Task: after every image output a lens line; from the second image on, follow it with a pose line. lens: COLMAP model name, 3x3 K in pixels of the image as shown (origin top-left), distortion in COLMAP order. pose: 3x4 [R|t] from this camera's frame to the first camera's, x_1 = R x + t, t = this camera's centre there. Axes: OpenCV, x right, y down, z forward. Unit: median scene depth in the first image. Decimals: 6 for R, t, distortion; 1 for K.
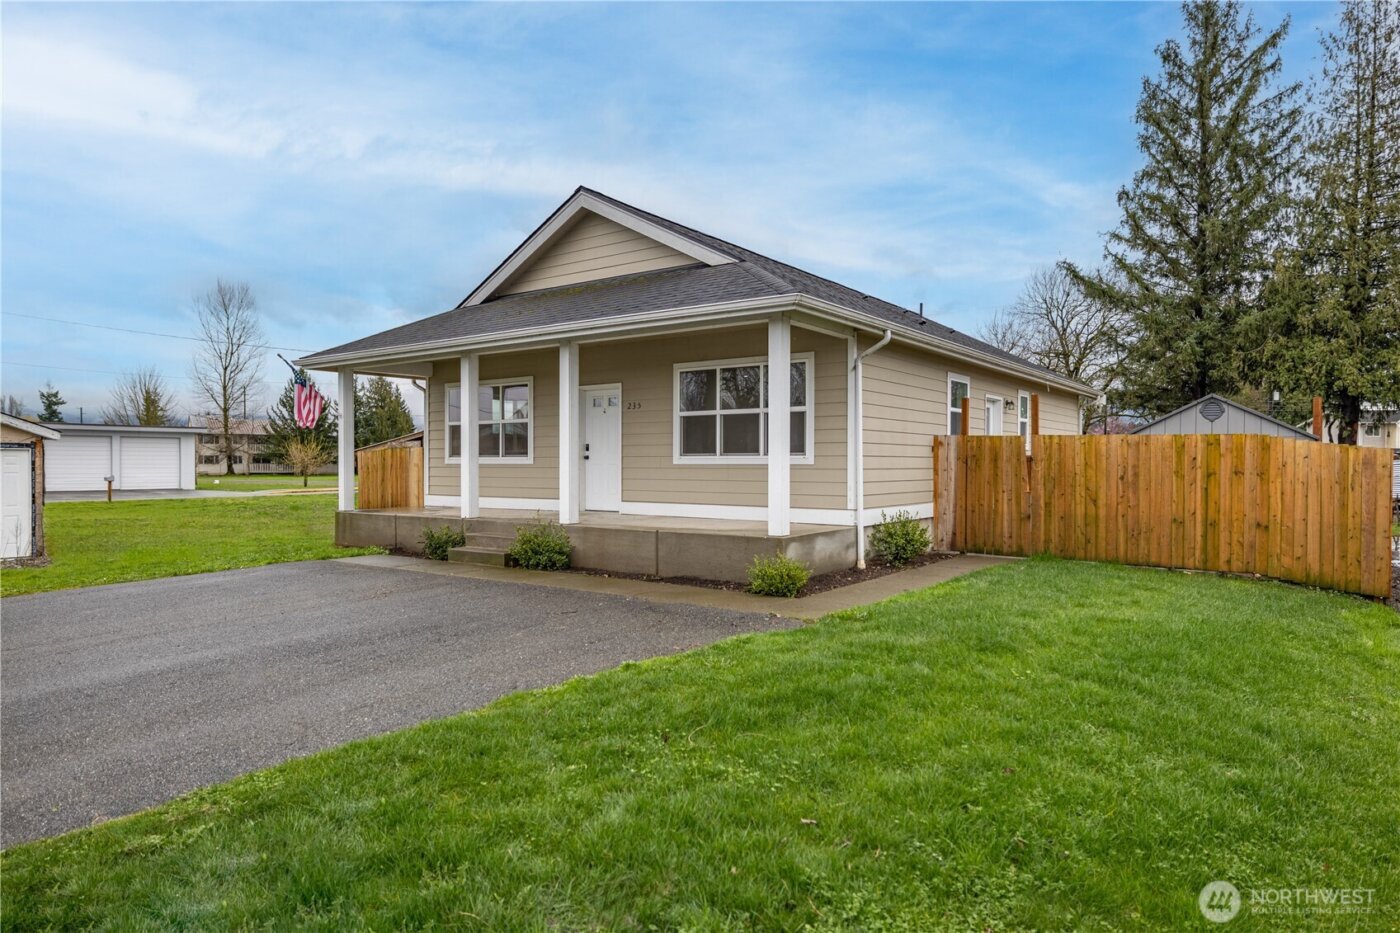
lens RADIAL K [[879.1, 0, 692.7], [0, 879.1, 464.9], [0, 0, 1]] dist [0.045517, 0.000210]
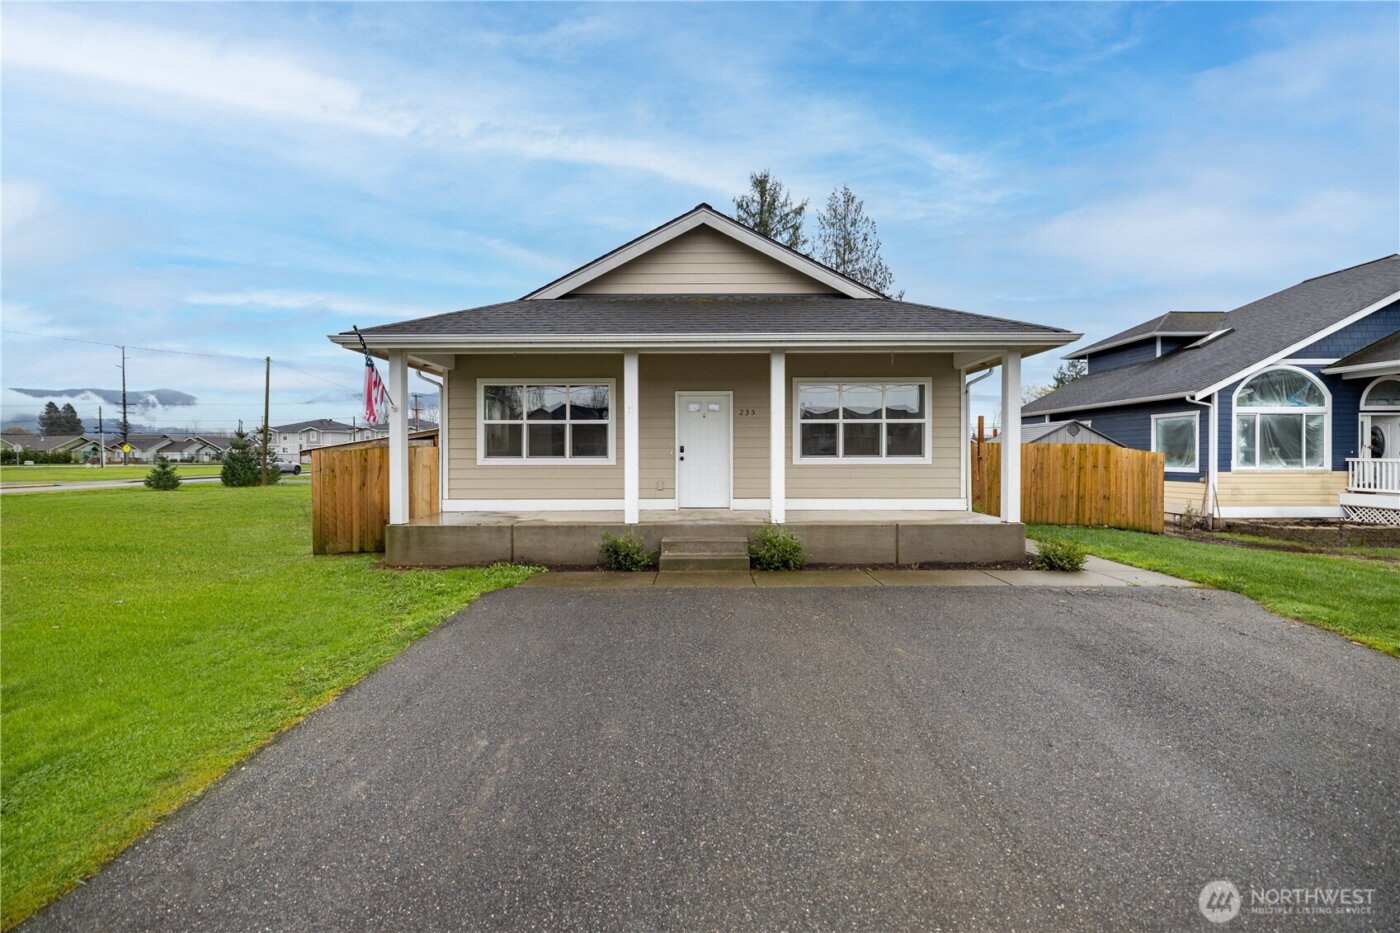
lens RADIAL K [[588.8, 0, 694.5], [0, 588.8, 456.0], [0, 0, 1]] dist [-0.001078, -0.000602]
pose [[0.815935, 0.001526, 0.578141, -0.551589], [0.007012, 0.999897, -0.012535, -0.002375], [-0.578101, 0.014282, 0.815840, 0.438315]]
